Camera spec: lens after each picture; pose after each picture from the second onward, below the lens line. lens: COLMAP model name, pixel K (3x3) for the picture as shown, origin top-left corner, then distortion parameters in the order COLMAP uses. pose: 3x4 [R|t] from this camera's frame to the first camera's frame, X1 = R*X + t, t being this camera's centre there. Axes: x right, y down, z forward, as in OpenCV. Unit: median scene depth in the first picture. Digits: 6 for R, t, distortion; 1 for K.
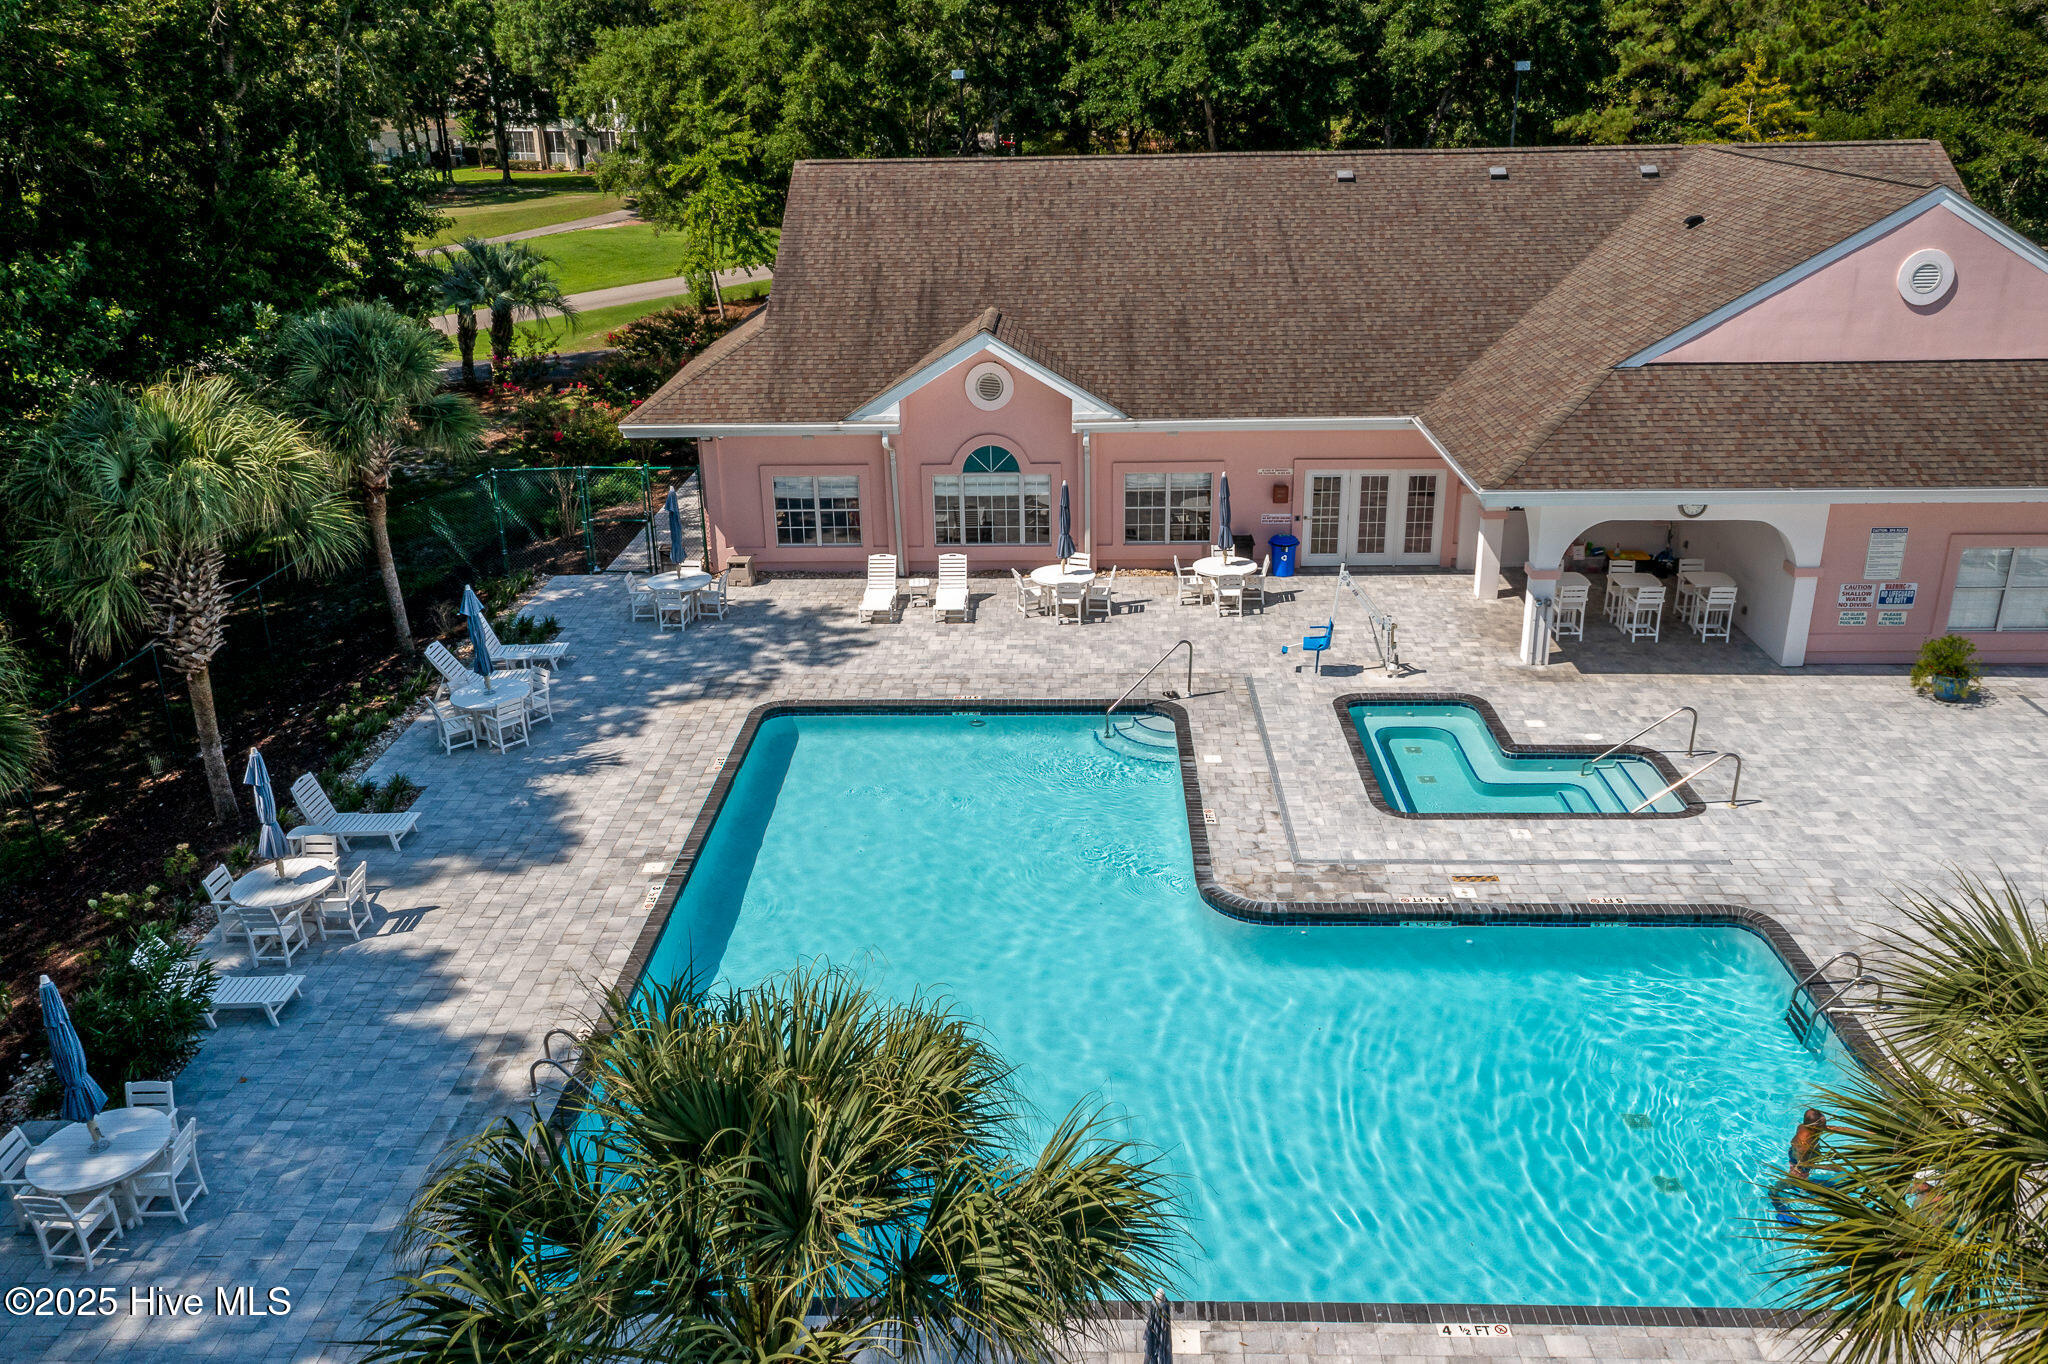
lens RADIAL K [[1629.2, 0, 1024.0], [0, 1629.2, 682.0], [0, 0, 1]] dist [0.003734, 0.003626]
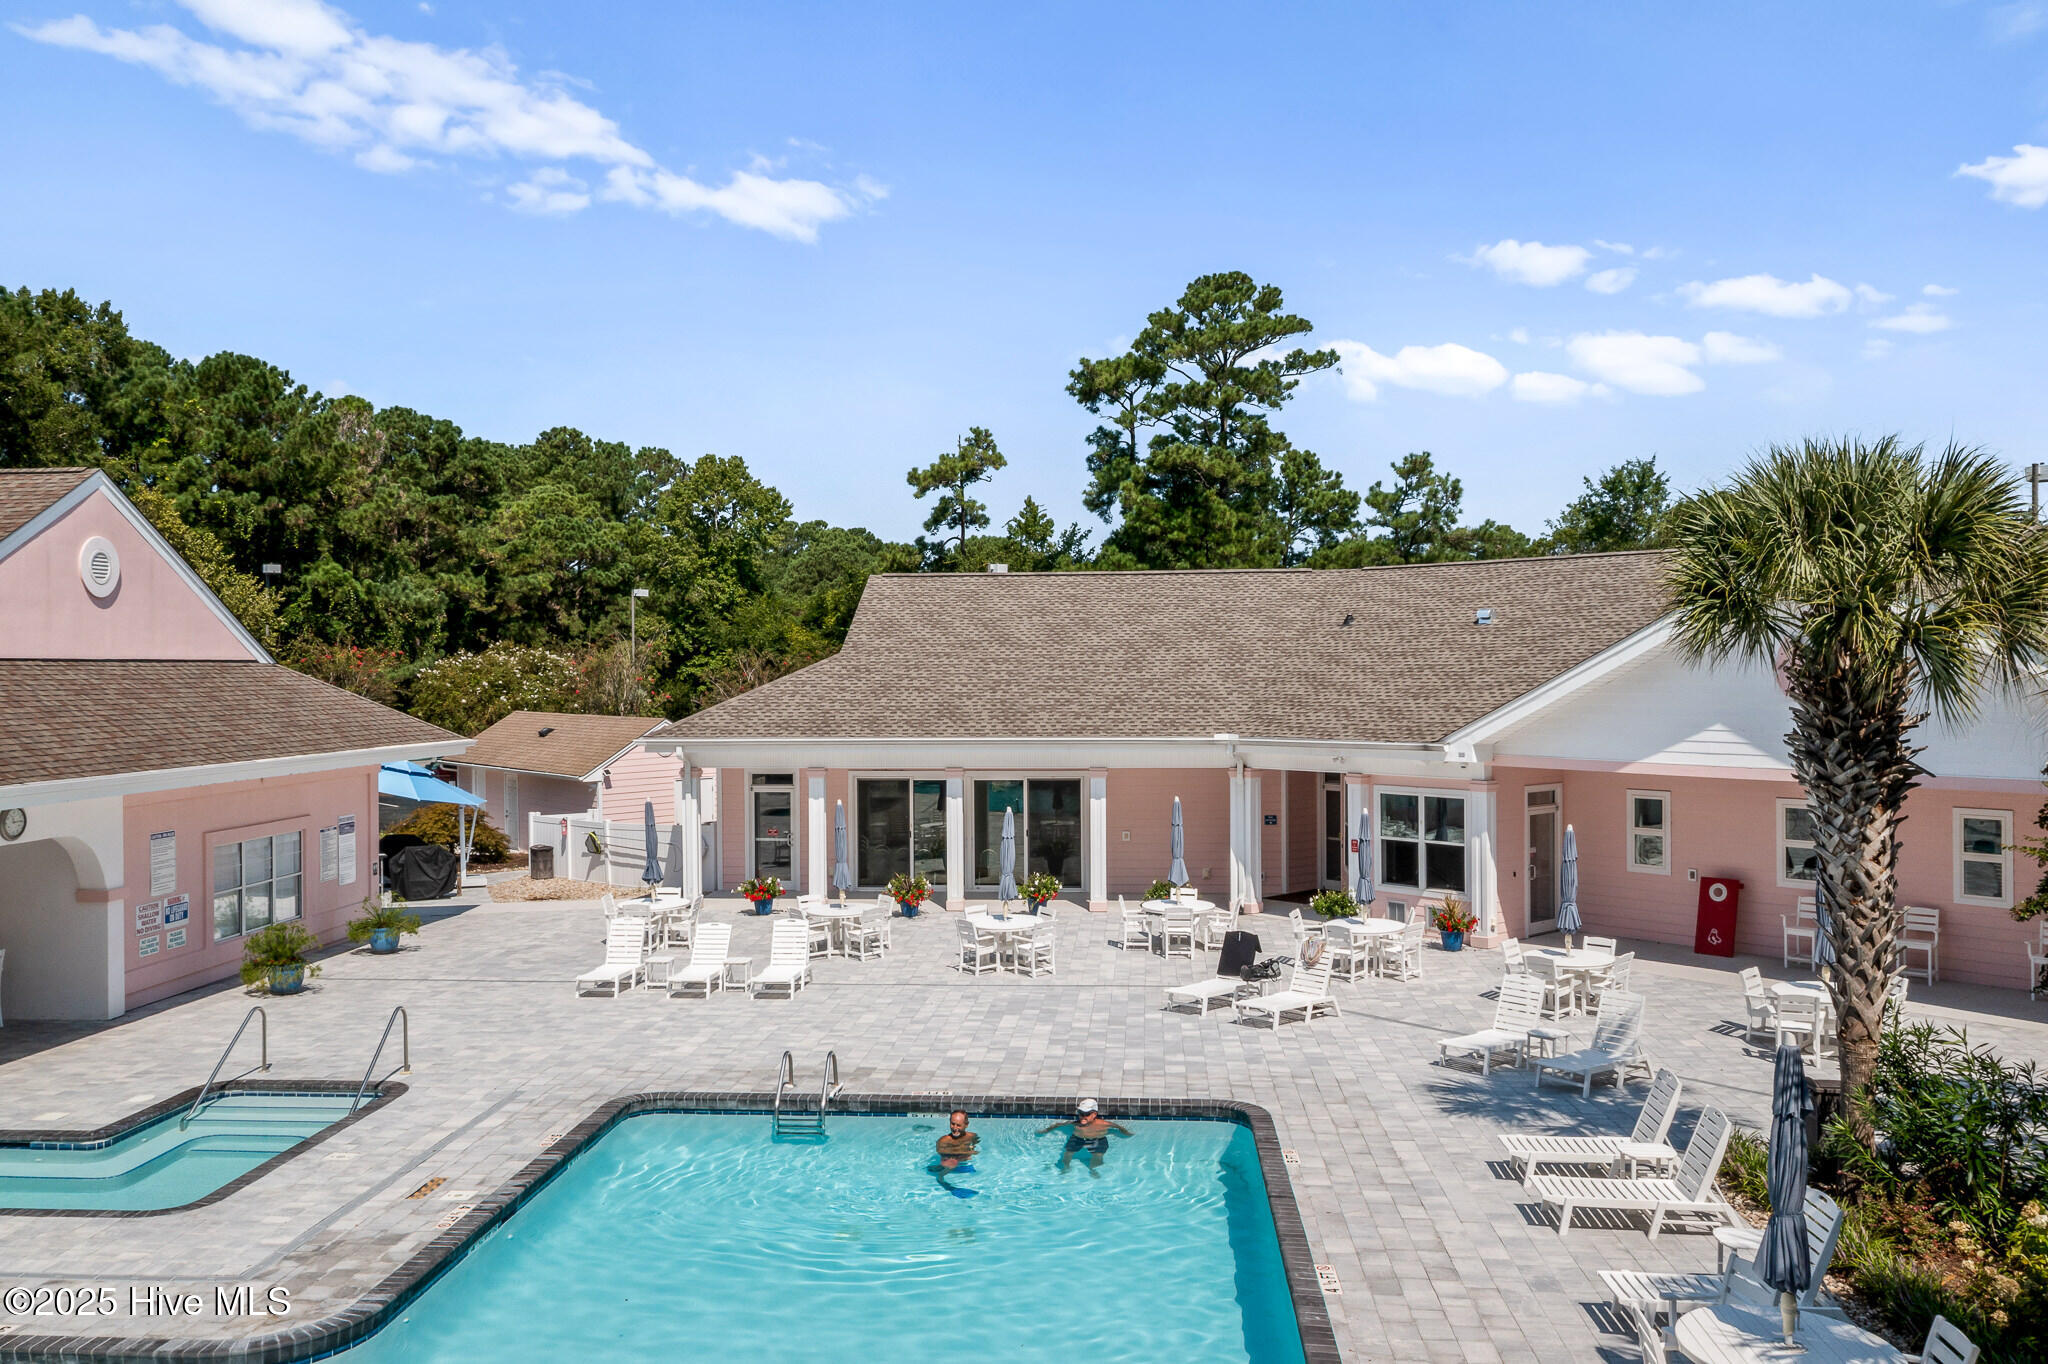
lens RADIAL K [[1629.2, 0, 1024.0], [0, 1629.2, 682.0], [0, 0, 1]] dist [0.003734, 0.003626]
pose [[0.026601, 0.015377, 0.999528, -0.334084], [0.375110, 0.926663, -0.024239, 0.025344], [-0.926598, 0.375578, 0.018882, 0.528495]]
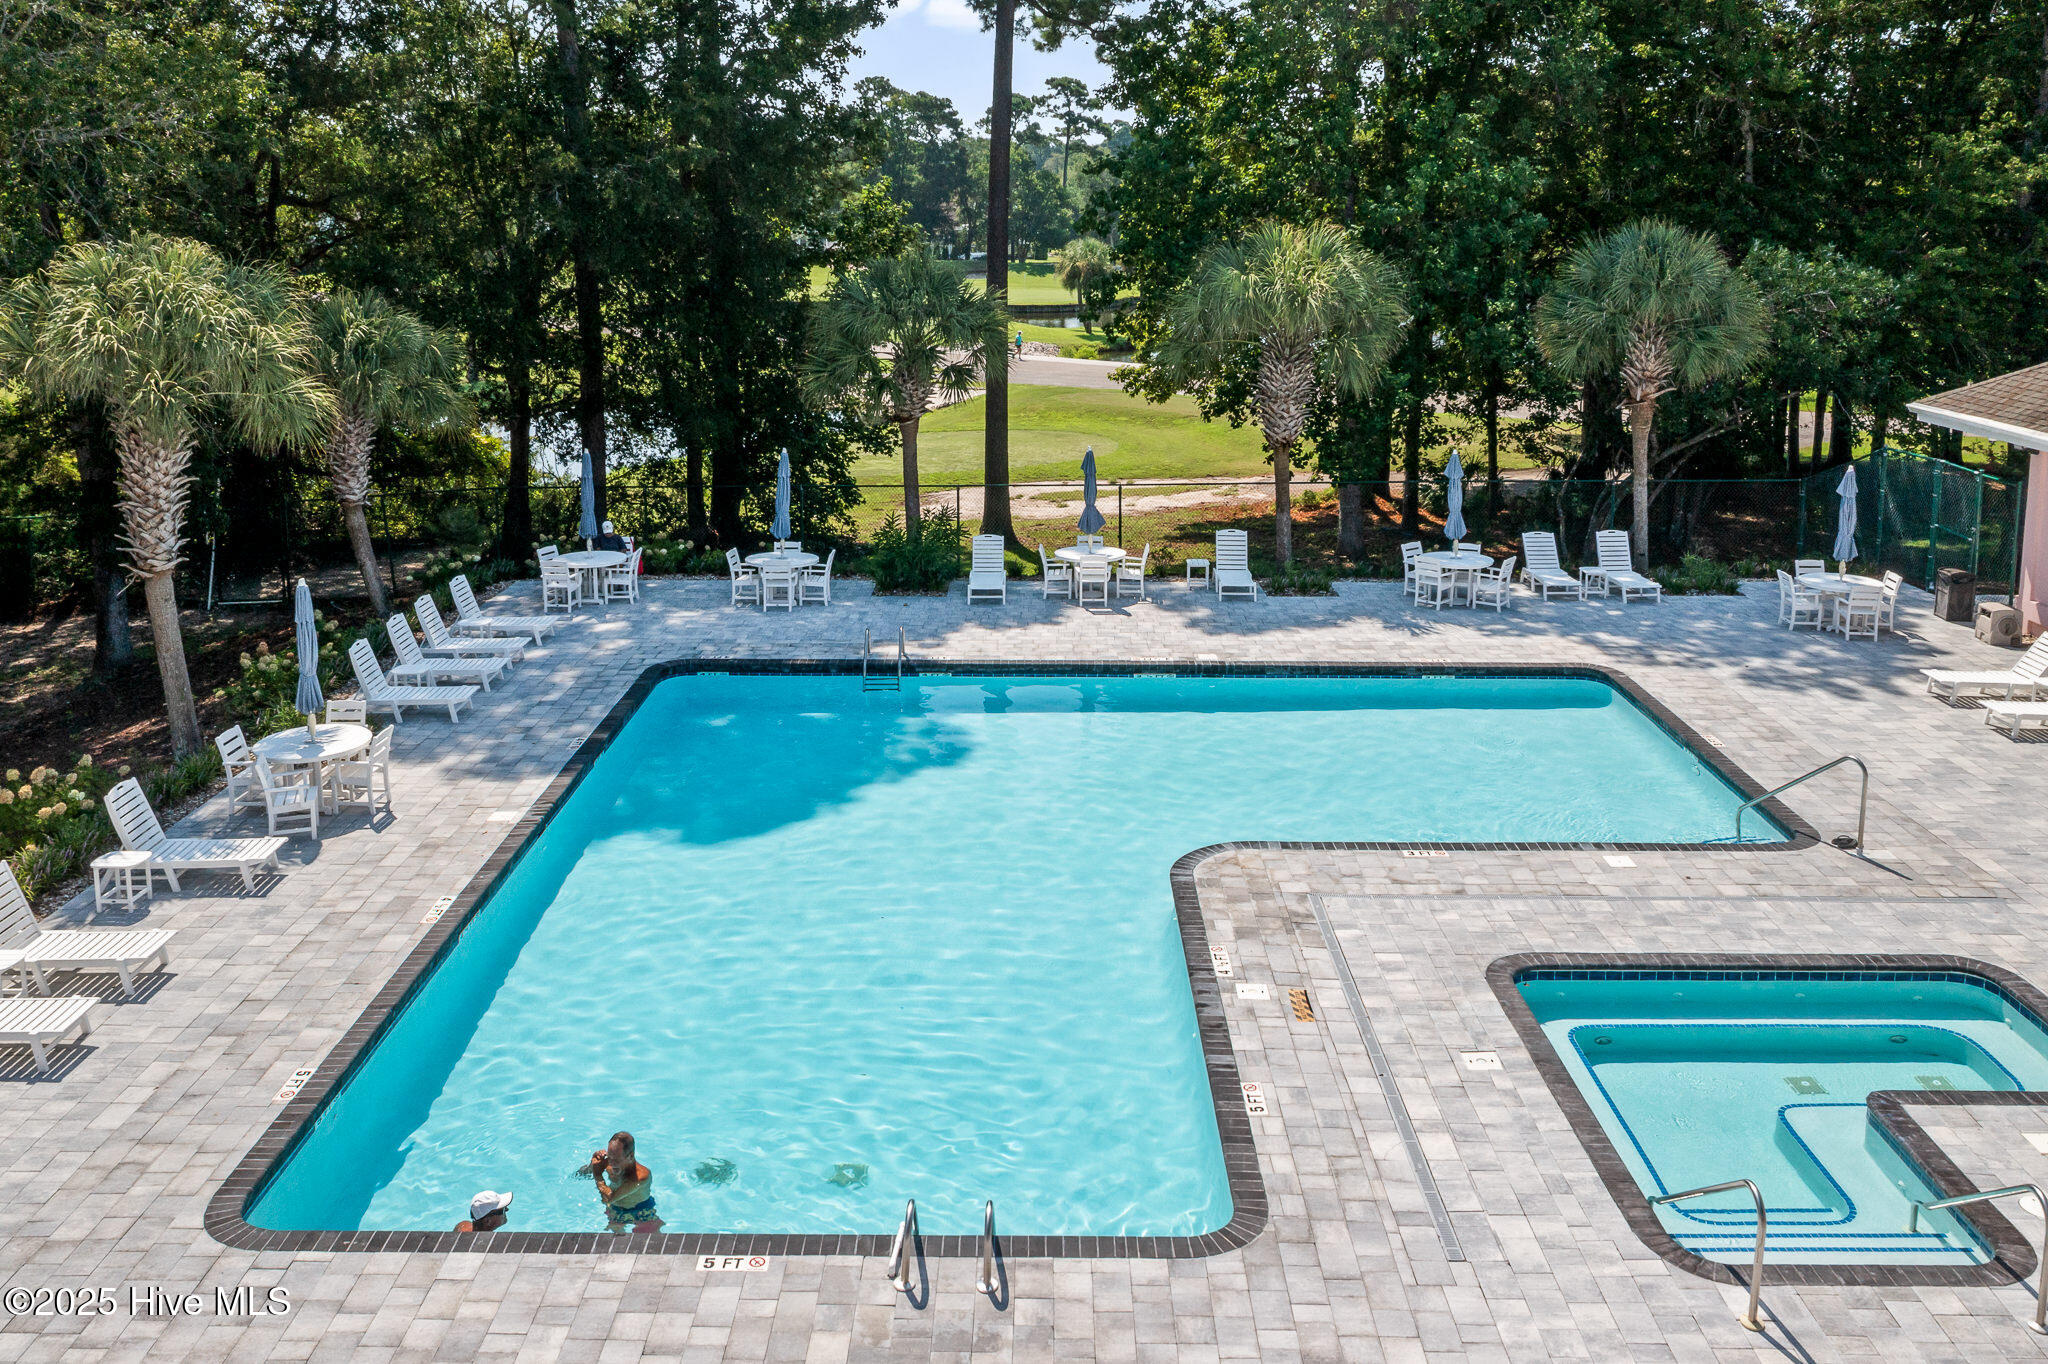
lens RADIAL K [[1629.2, 0, 1024.0], [0, 1629.2, 682.0], [0, 0, 1]] dist [0.003734, 0.003626]
pose [[0.039464, 0.309073, -0.950219, 0.673355], [-0.375607, 0.885805, 0.272522, -0.102243], [0.925938, 0.346154, 0.151048, 0.597664]]
